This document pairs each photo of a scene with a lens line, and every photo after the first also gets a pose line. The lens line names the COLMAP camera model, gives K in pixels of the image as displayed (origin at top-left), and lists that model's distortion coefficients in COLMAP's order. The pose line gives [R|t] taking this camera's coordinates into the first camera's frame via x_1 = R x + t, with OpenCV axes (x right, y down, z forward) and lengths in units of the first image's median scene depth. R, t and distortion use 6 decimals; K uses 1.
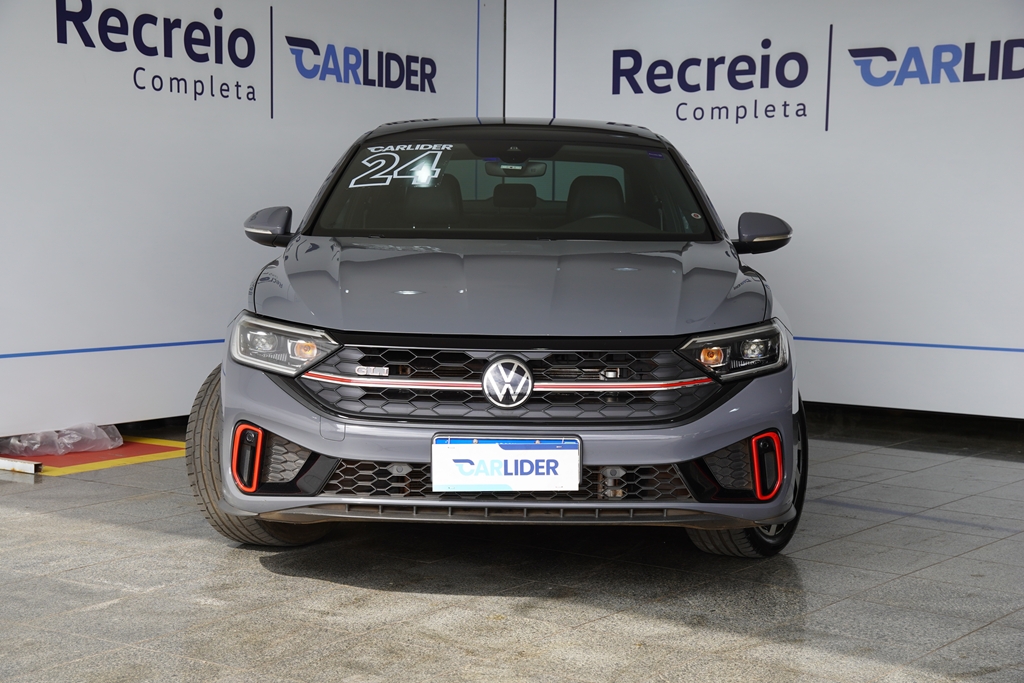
lens RADIAL K [[1675.3, 0, 512.6], [0, 1675.3, 338.7], [0, 0, 1]] dist [0.202225, 0.000000]
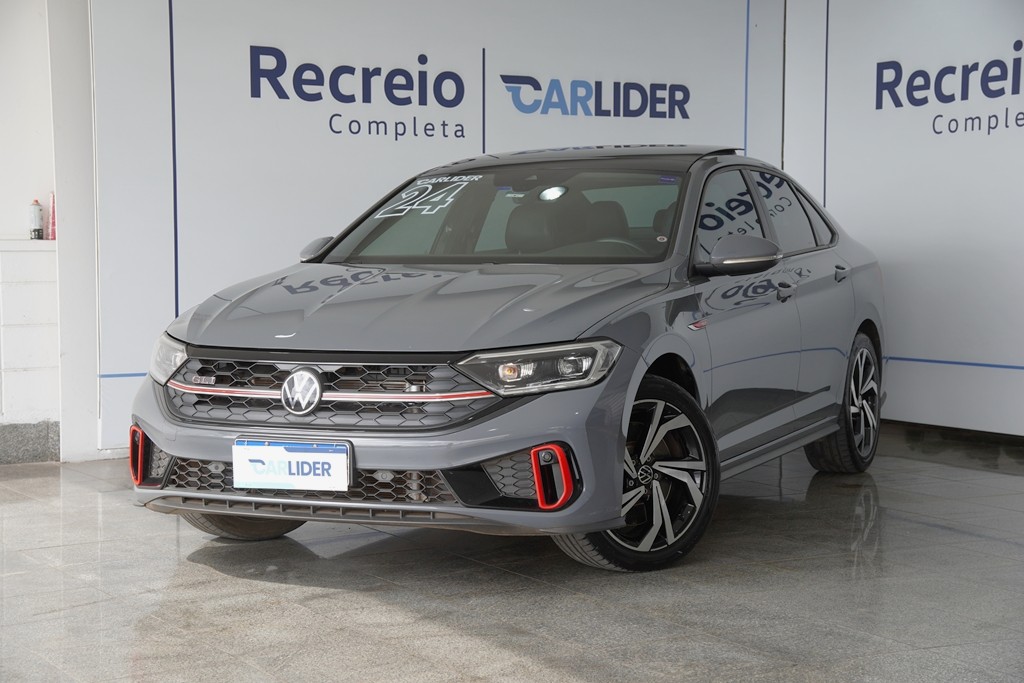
lens RADIAL K [[1776.5, 0, 507.2], [0, 1776.5, 338.2], [0, 0, 1]] dist [0.254343, 0.000000]
pose [[0.911102, 0.003945, -0.412162, 0.413253], [-0.012376, 0.999765, -0.017789, 0.006687], [0.411995, 0.021308, 0.910937, -0.014271]]
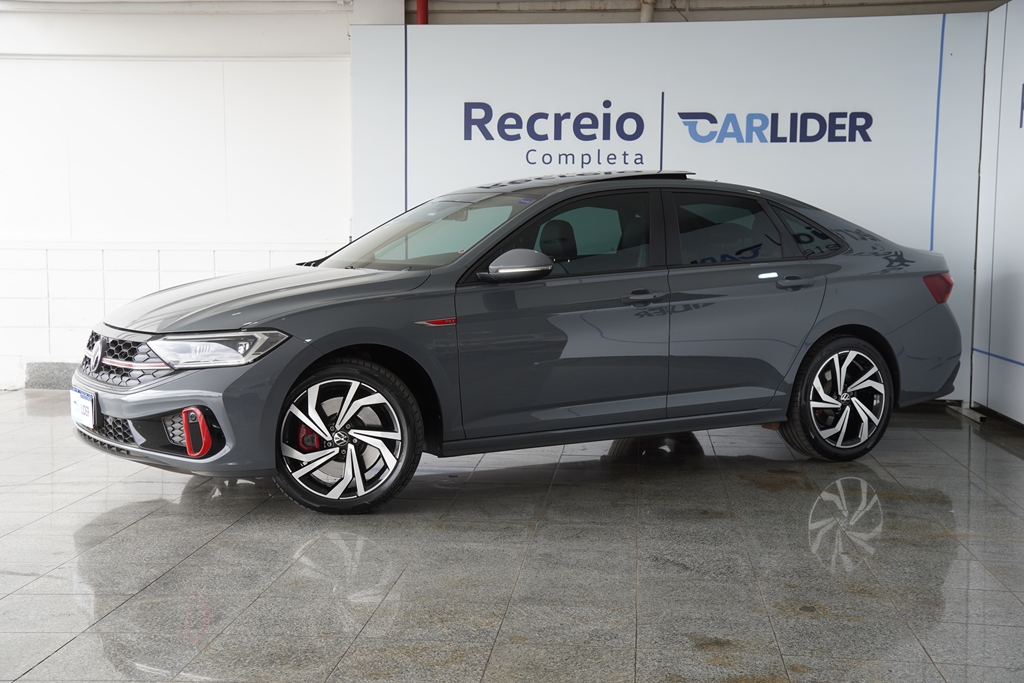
lens RADIAL K [[1292.5, 0, 512.3], [0, 1292.5, 343.4], [0, 0, 1]] dist [0.059556, 0.000000]
pose [[0.506007, 0.059351, -0.860485, 0.842558], [-0.059770, 0.997644, 0.033664, -0.033720], [0.860456, 0.034396, 0.508363, 0.483487]]
